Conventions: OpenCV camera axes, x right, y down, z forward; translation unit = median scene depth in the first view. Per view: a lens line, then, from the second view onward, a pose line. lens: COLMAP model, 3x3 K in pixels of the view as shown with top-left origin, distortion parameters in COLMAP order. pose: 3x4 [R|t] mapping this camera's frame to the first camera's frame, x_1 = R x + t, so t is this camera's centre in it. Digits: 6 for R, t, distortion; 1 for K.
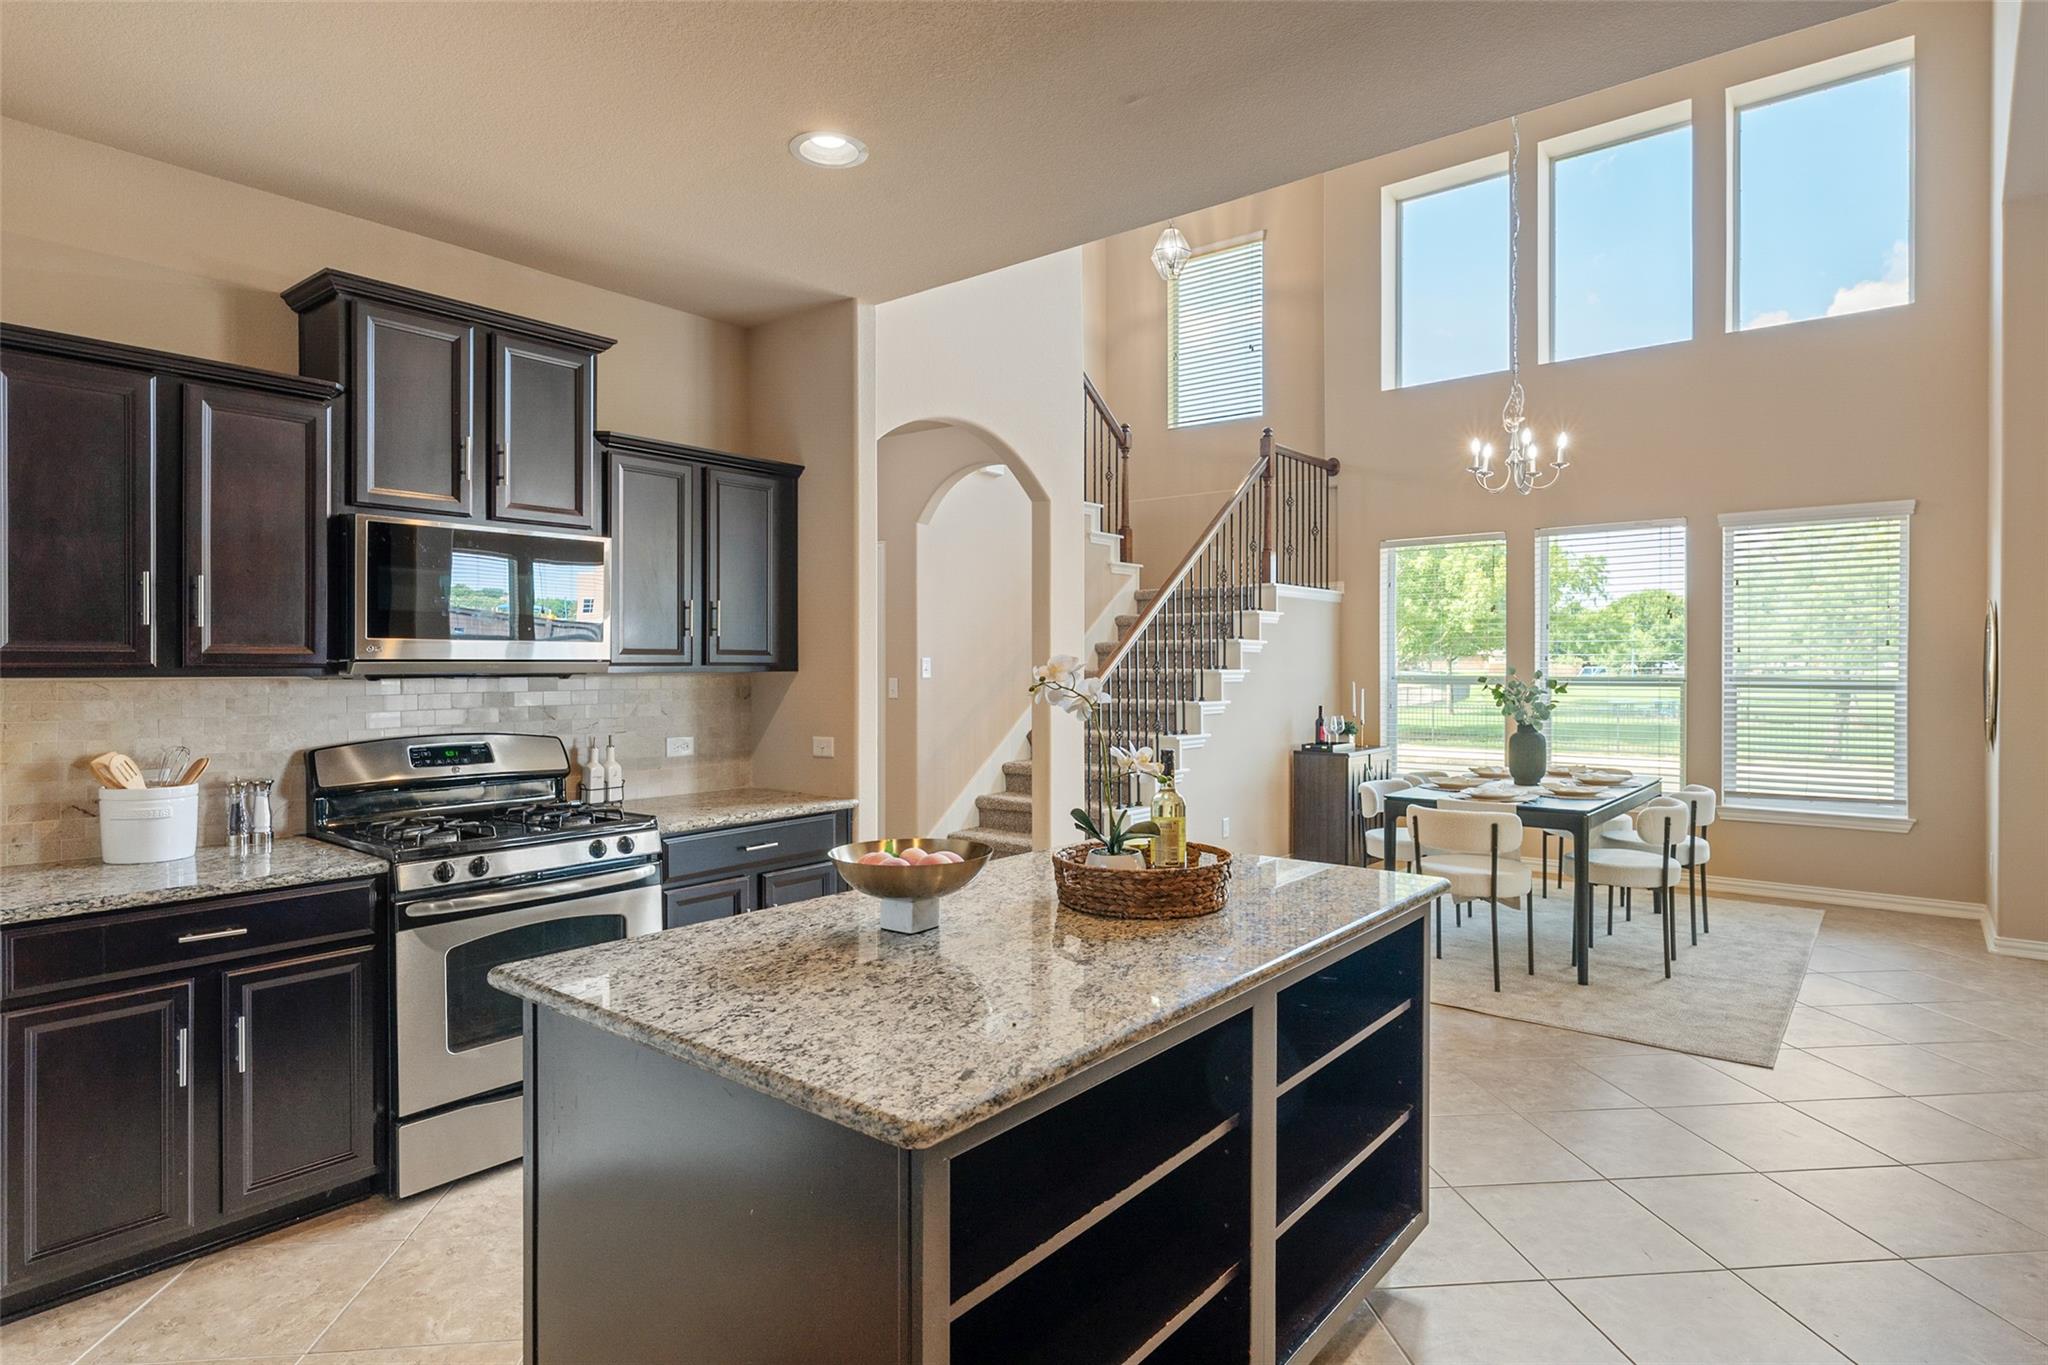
lens RADIAL K [[1140.5, 0, 1025.1], [0, 1140.5, 665.7], [0, 0, 1]] dist [0.019326, -0.008279]
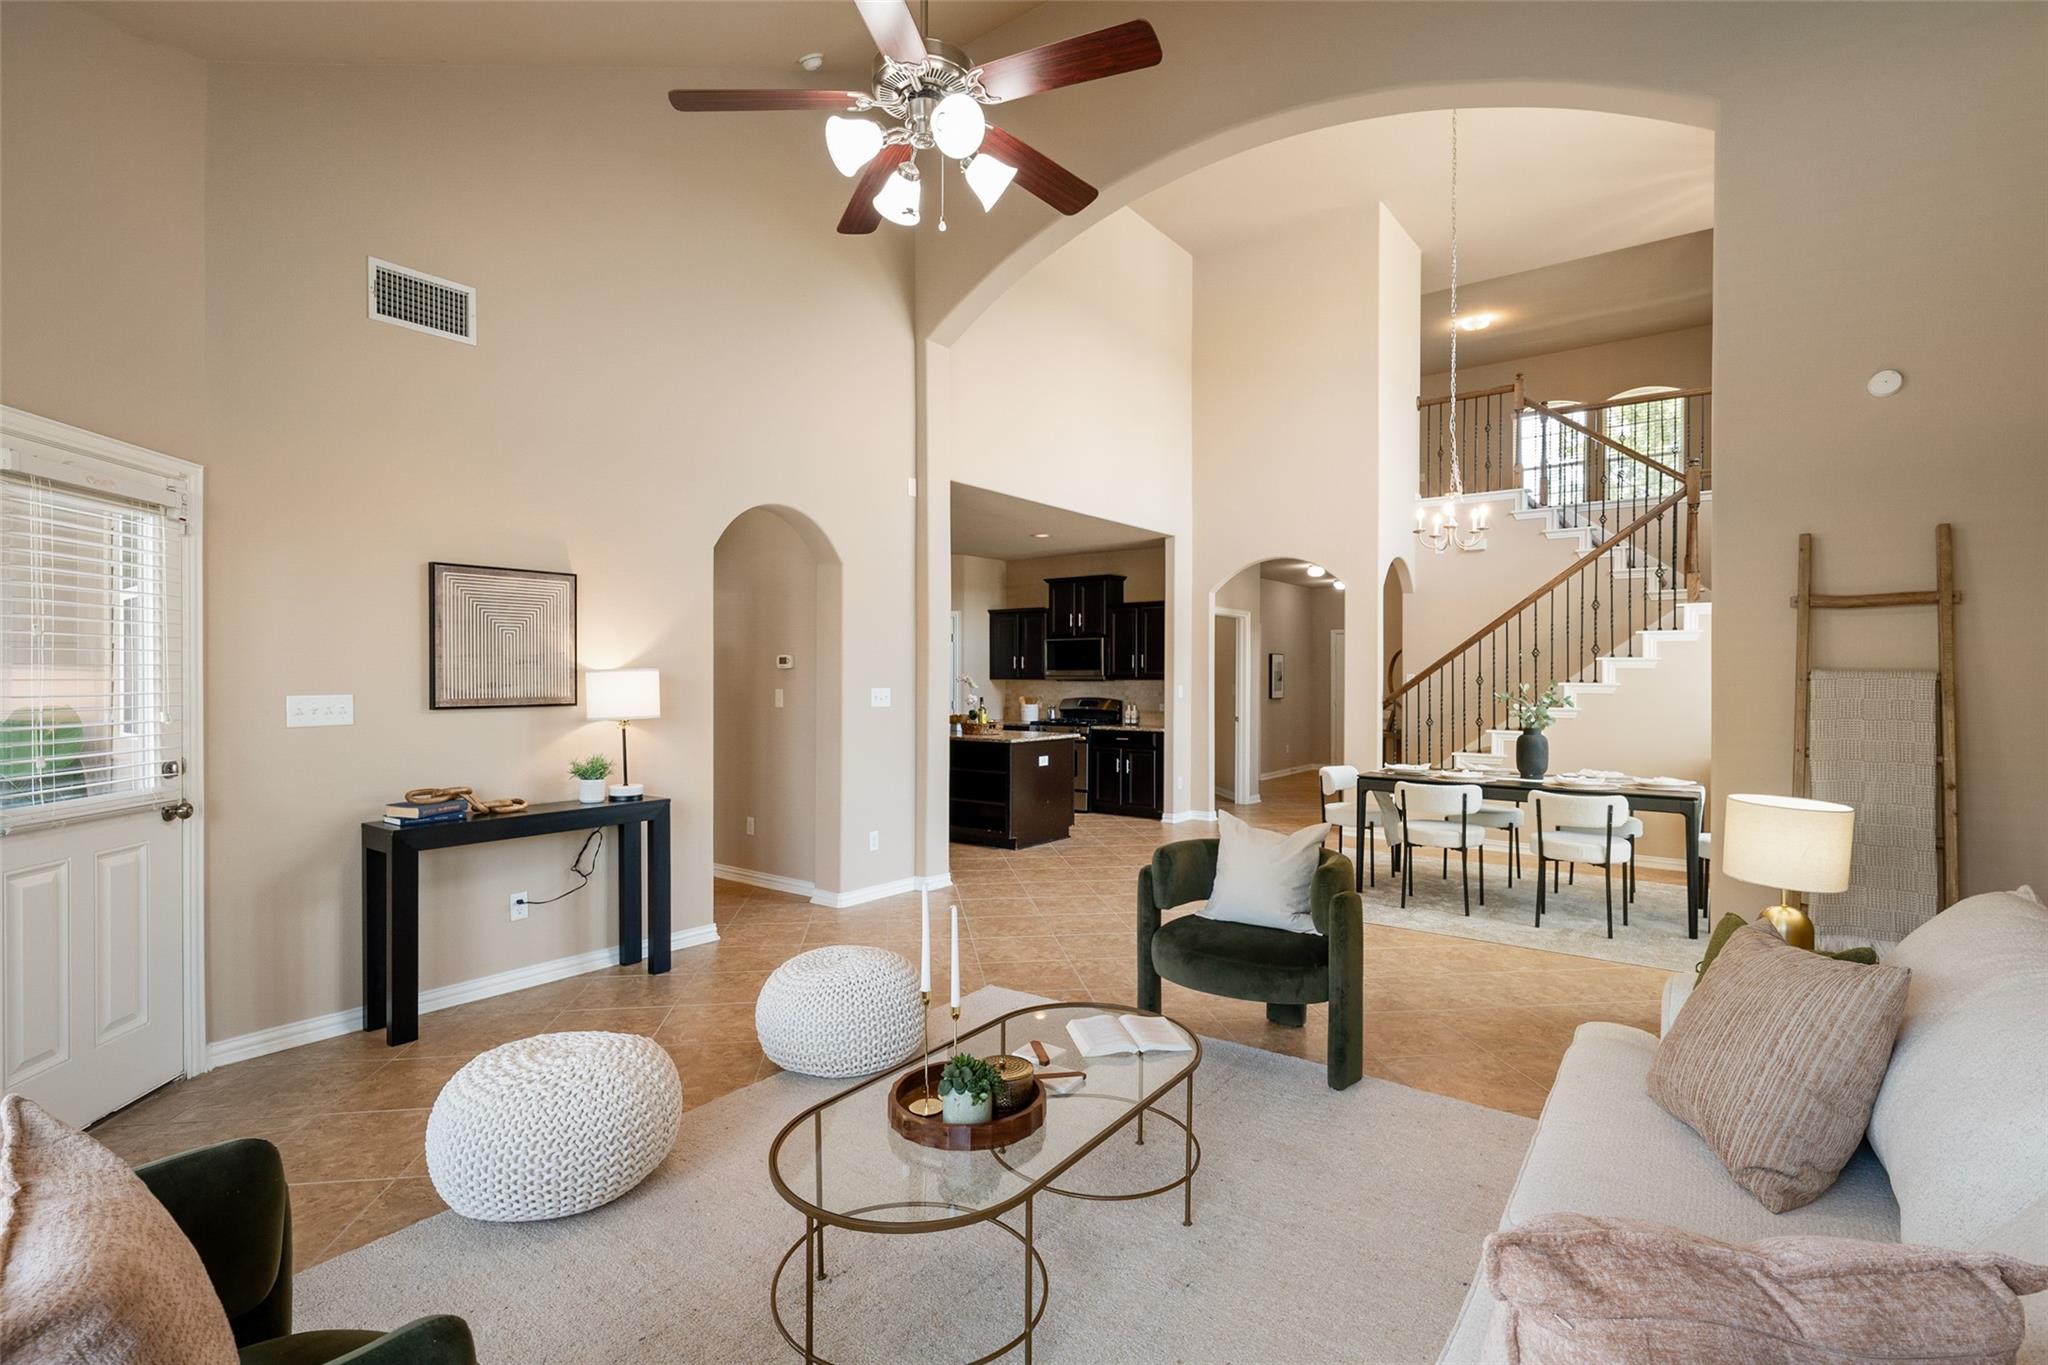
lens RADIAL K [[988.1, 0, 1032.7], [0, 988.1, 684.7], [0, 0, 1]] dist [0.000333, 0.000037]
pose [[0.040463, 0.010510, -0.999126, 4.887158], [-0.004505, 0.999936, 0.010336, -0.017500], [0.999171, 0.004083, 0.040508, 1.341007]]
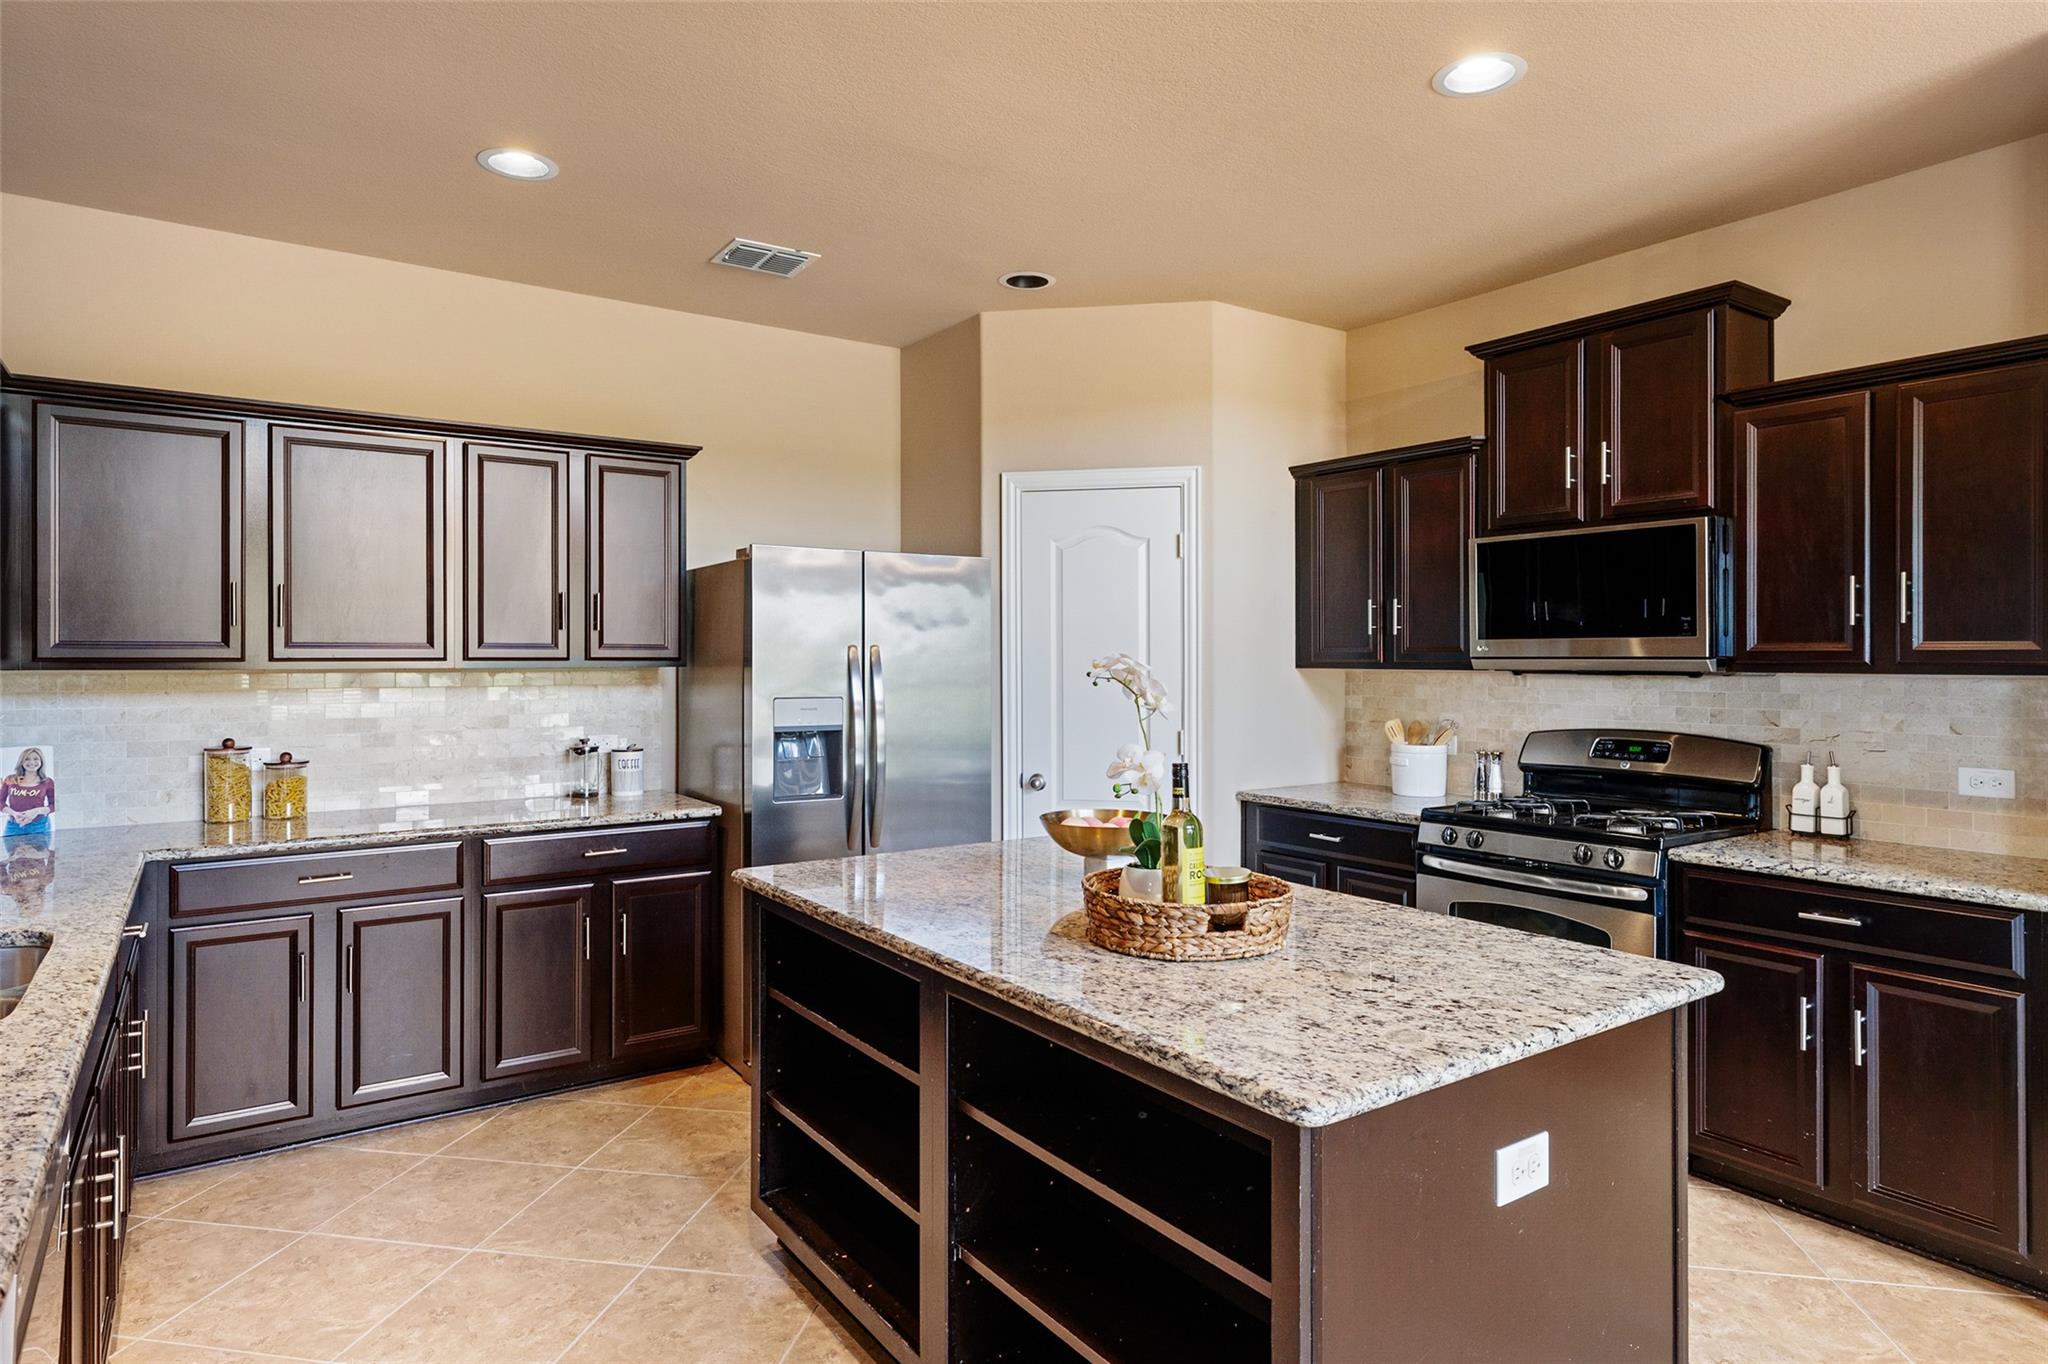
lens RADIAL K [[1151.6, 0, 1003.1], [0, 1151.6, 653.4], [0, 0, 1]] dist [-0.000989, -0.000746]
pose [[-0.296625, -0.002556, -0.954990, 1.261019], [-0.003188, 0.999993, -0.001686, -0.011597], [0.954989, 0.002544, -0.296632, 1.458618]]
